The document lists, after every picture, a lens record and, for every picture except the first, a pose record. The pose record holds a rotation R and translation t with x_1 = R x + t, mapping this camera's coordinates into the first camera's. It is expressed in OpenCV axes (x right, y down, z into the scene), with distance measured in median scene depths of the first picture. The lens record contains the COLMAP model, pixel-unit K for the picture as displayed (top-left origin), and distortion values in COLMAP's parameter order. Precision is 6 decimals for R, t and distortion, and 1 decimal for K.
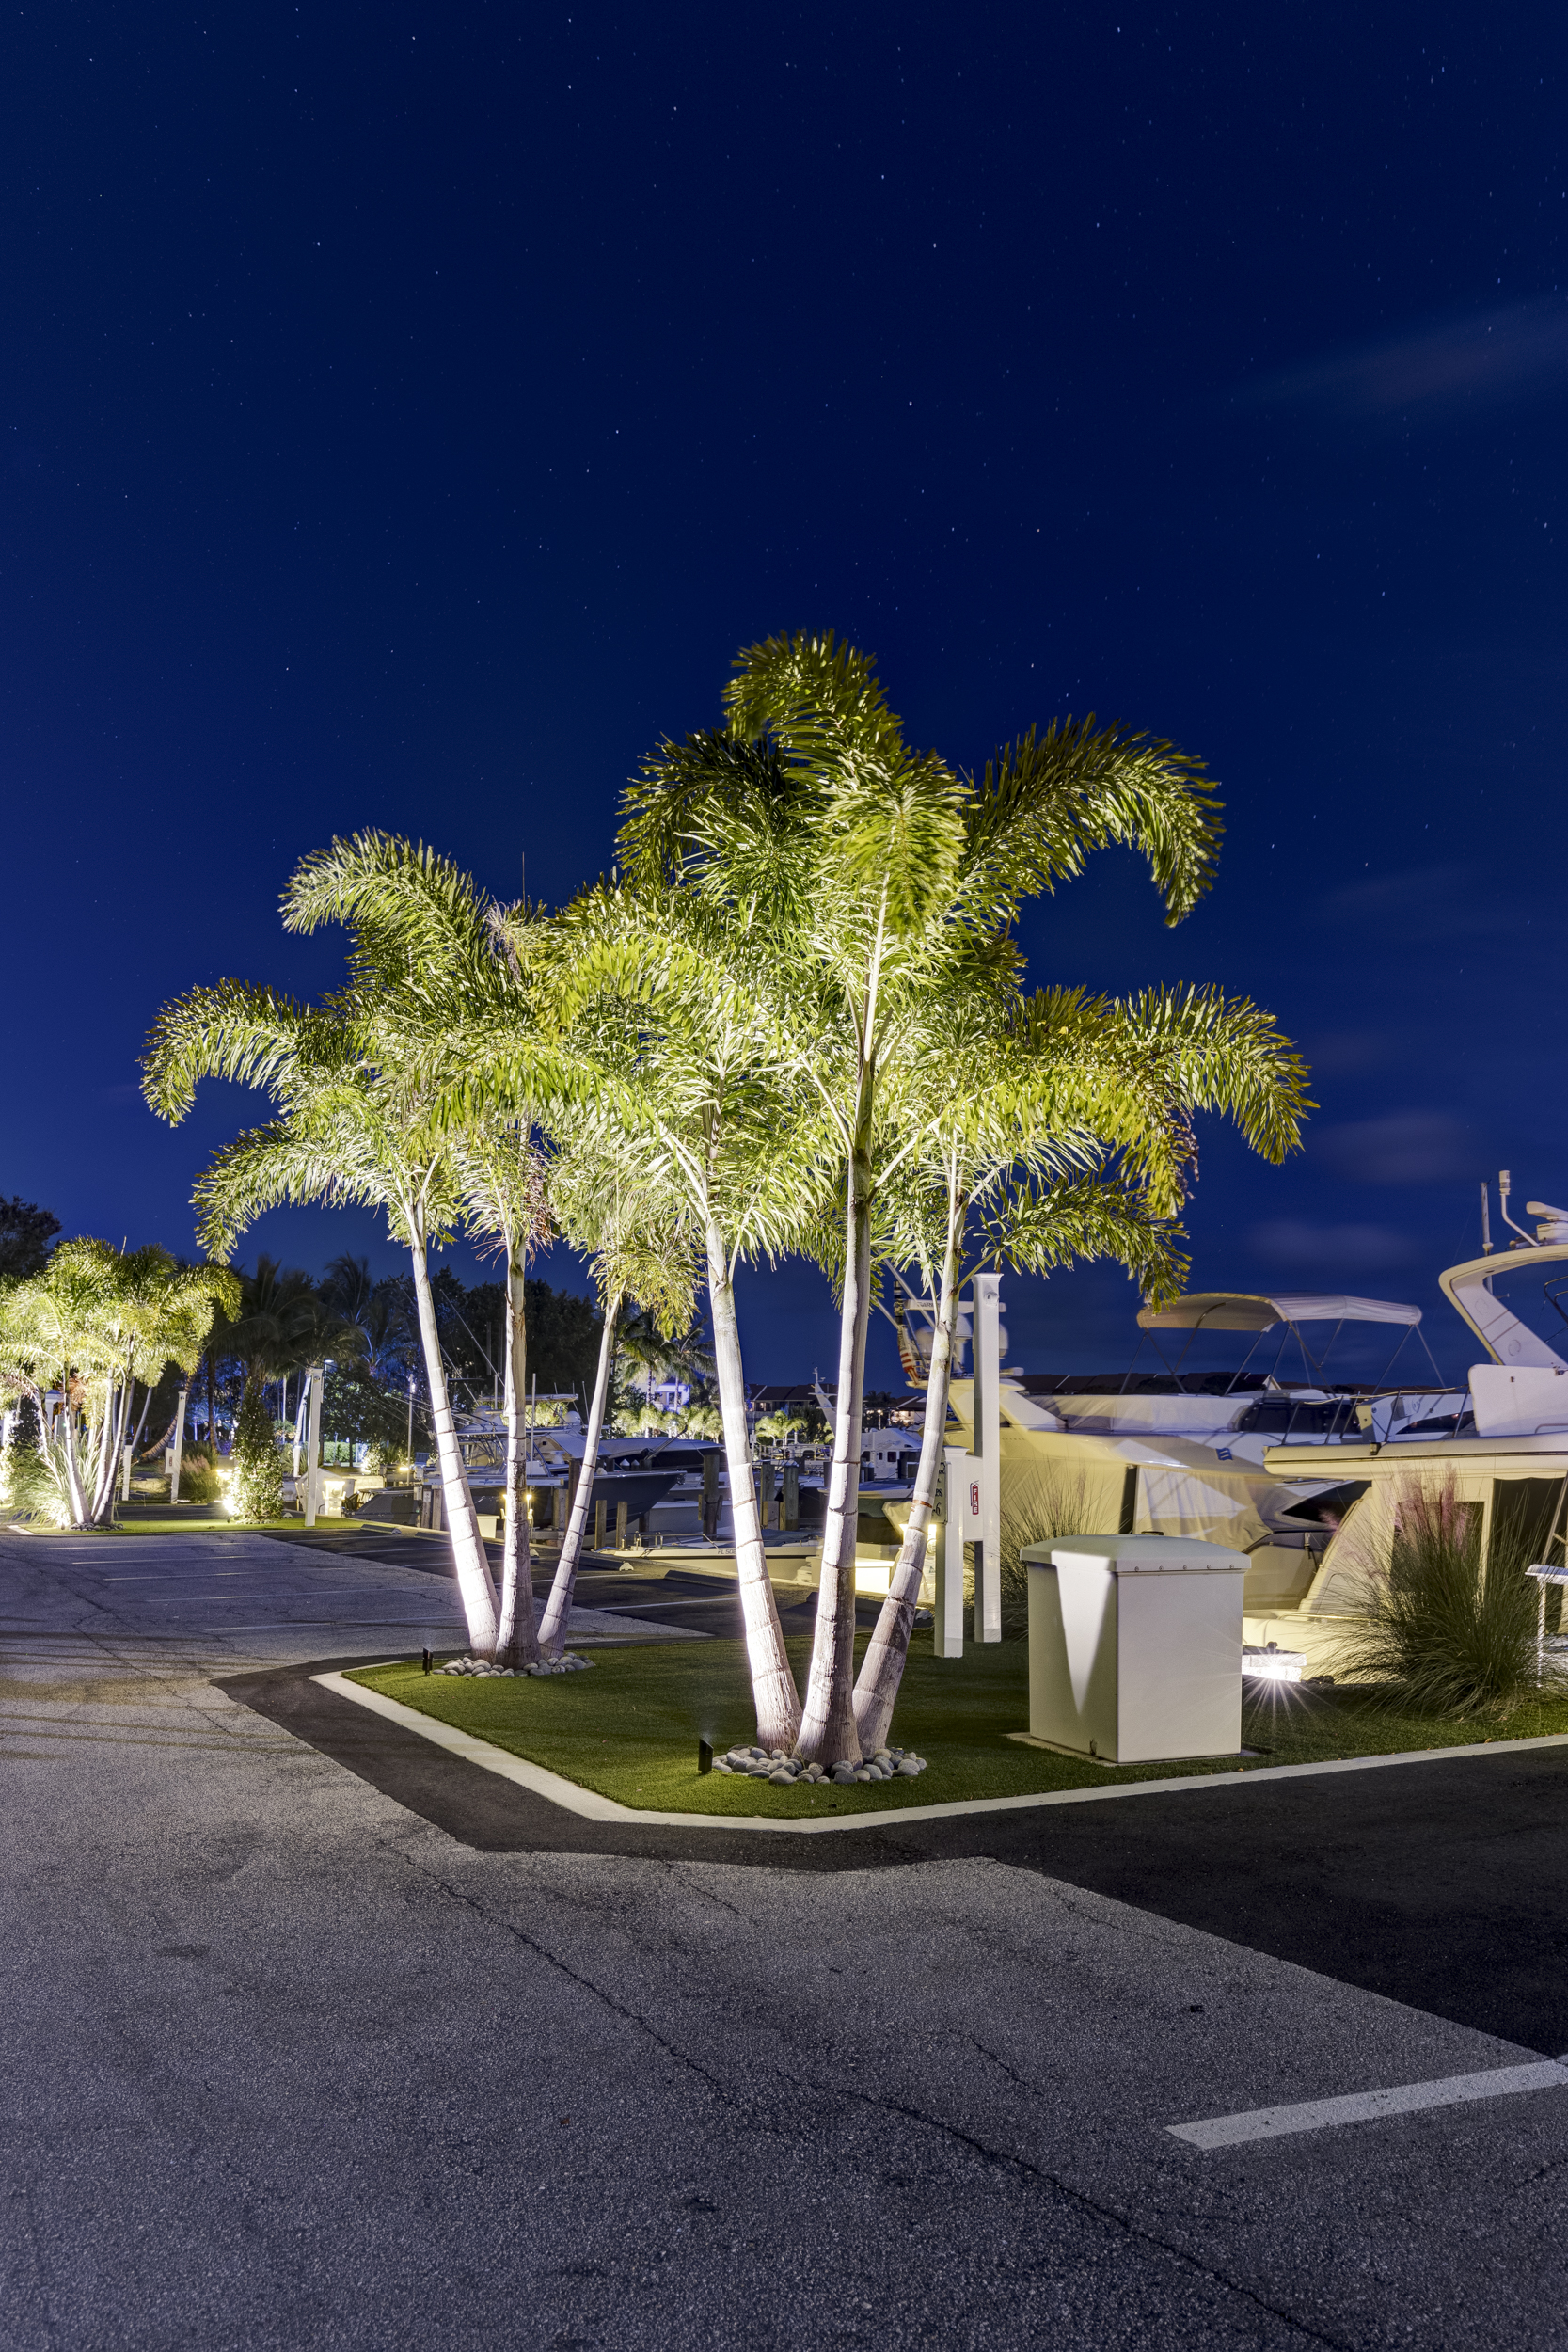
lens RADIAL K [[1945.2, 0, 784.0], [0, 1945.2, 1176.0], [0, 0, 1]] dist [-0.004164, -0.002834]
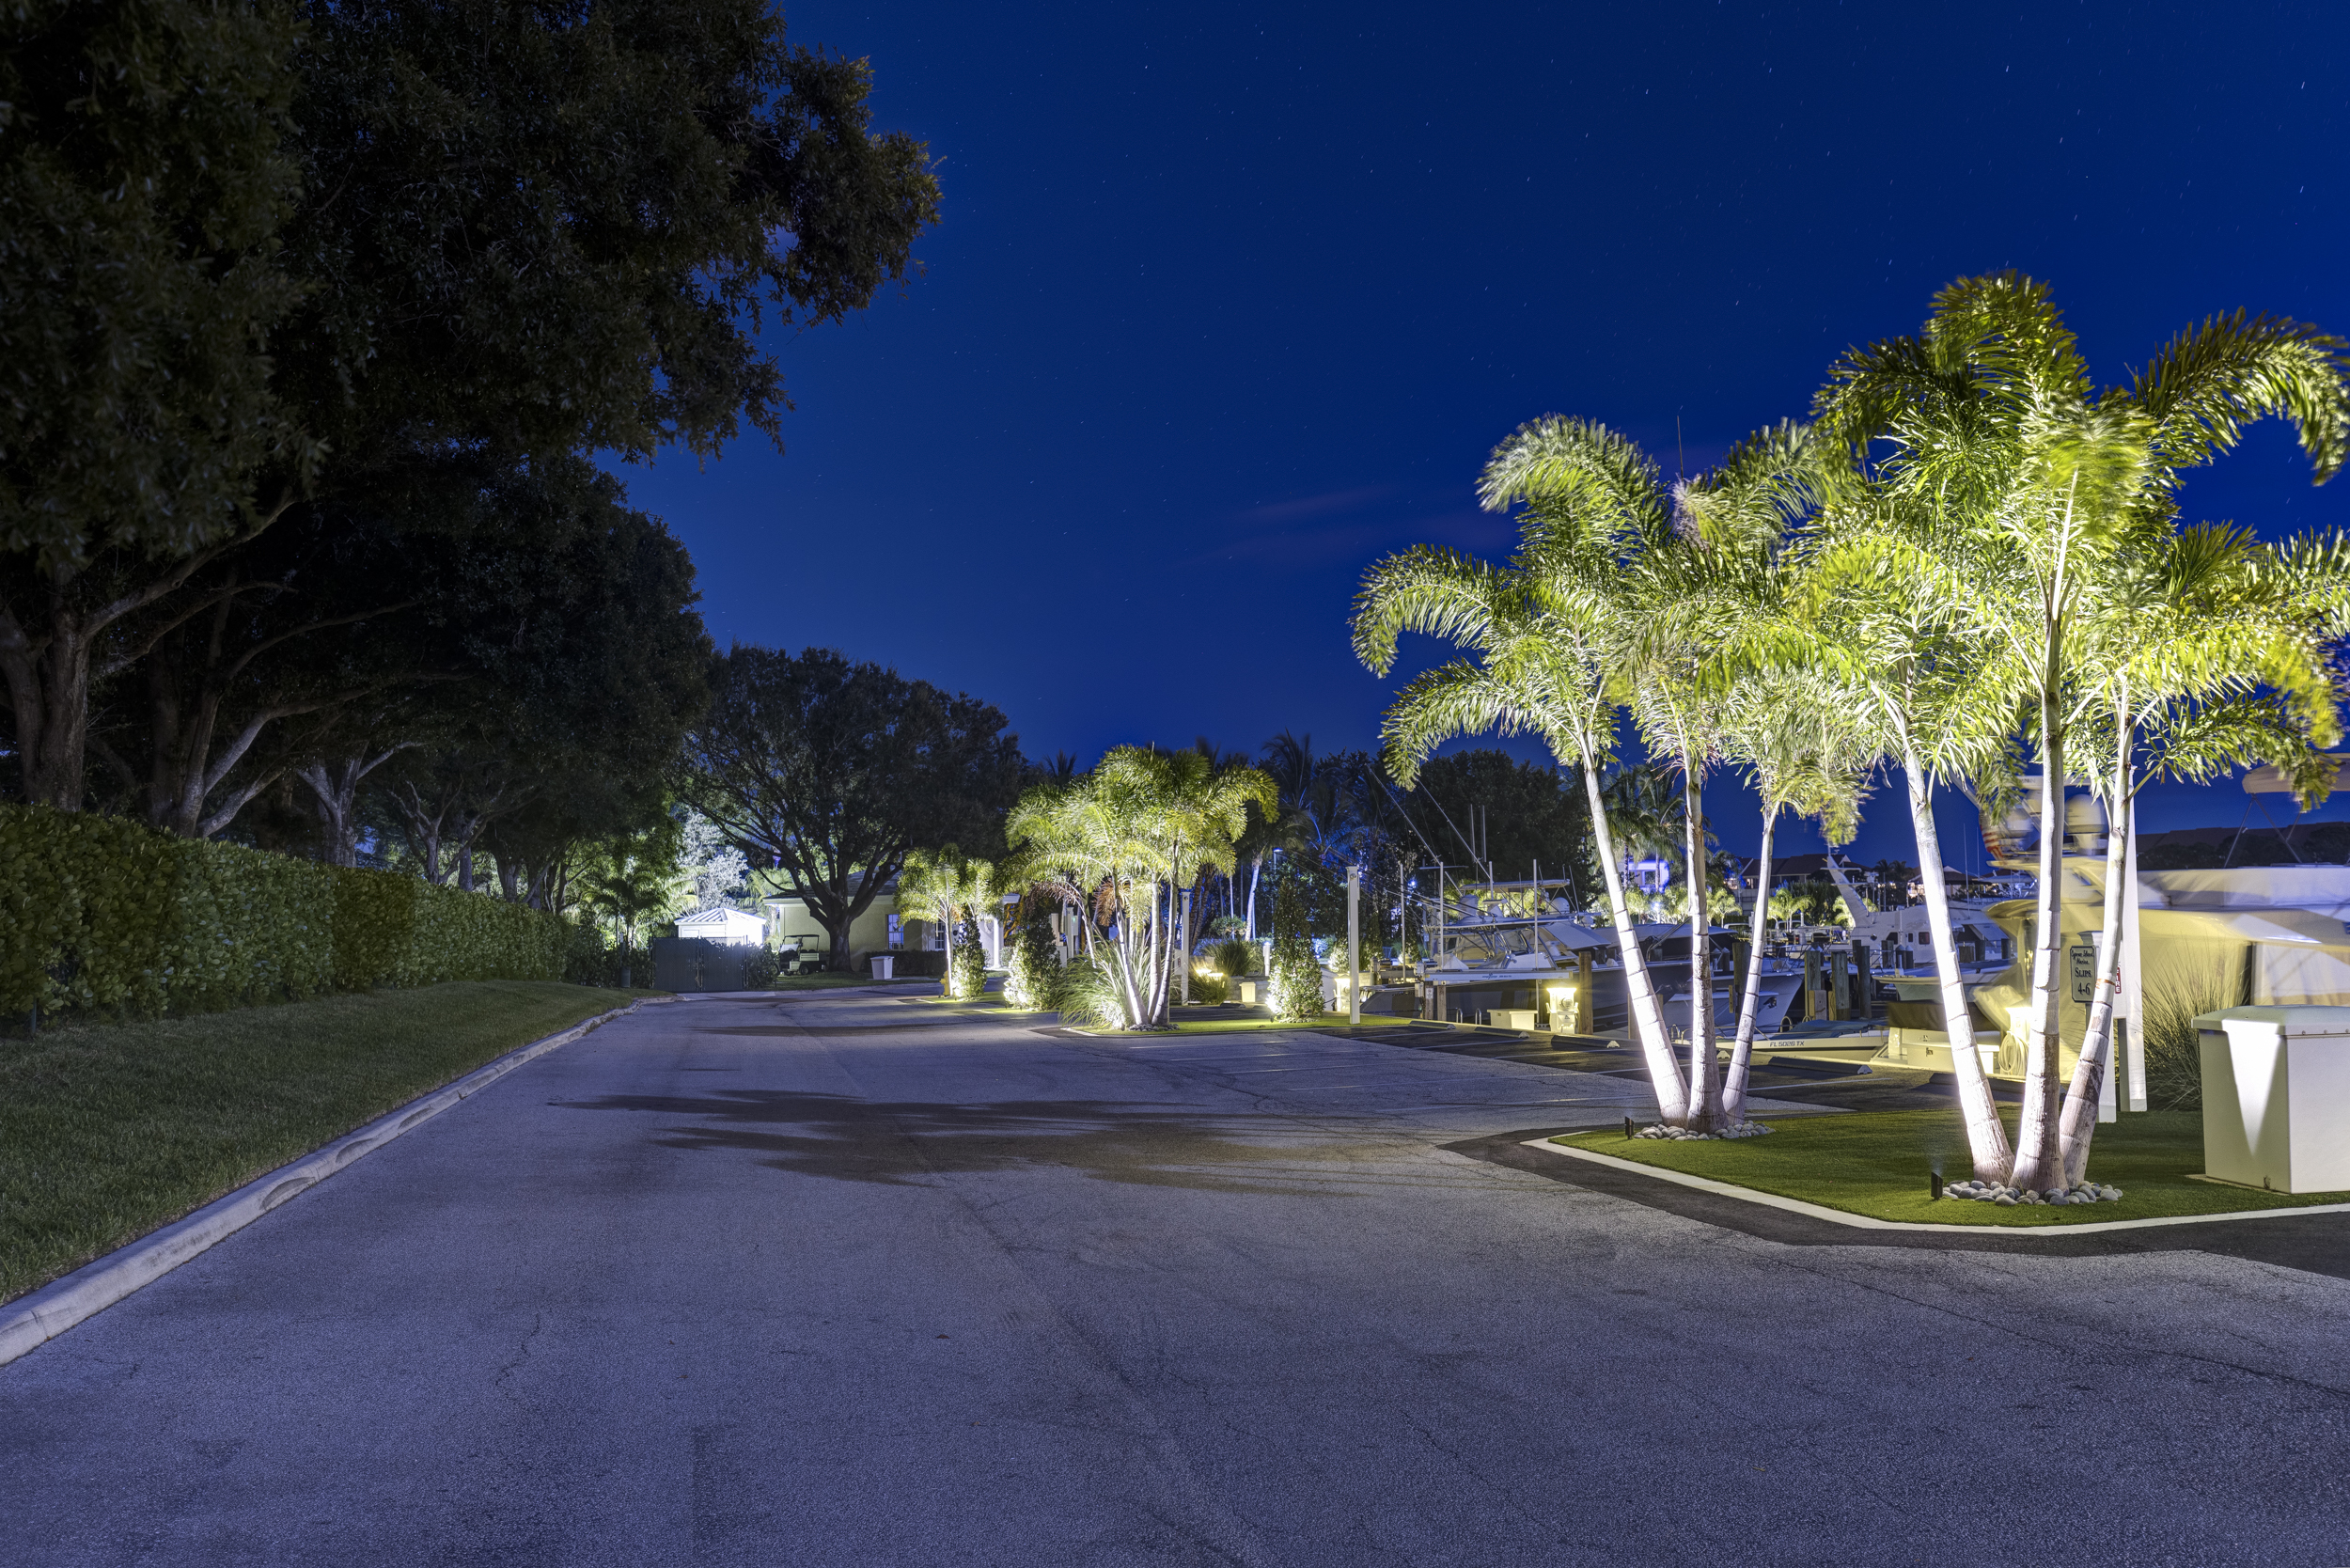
lens RADIAL K [[2260.3, 0, 1177.7], [0, 2260.3, 782.8], [0, 0, 1]] dist [-0.018177, -0.022135]
pose [[0.967266, -0.042526, -0.250174, -0.105289], [0.060007, 0.996229, 0.062663, -0.059957], [0.246566, -0.075624, 0.966171, -0.377358]]
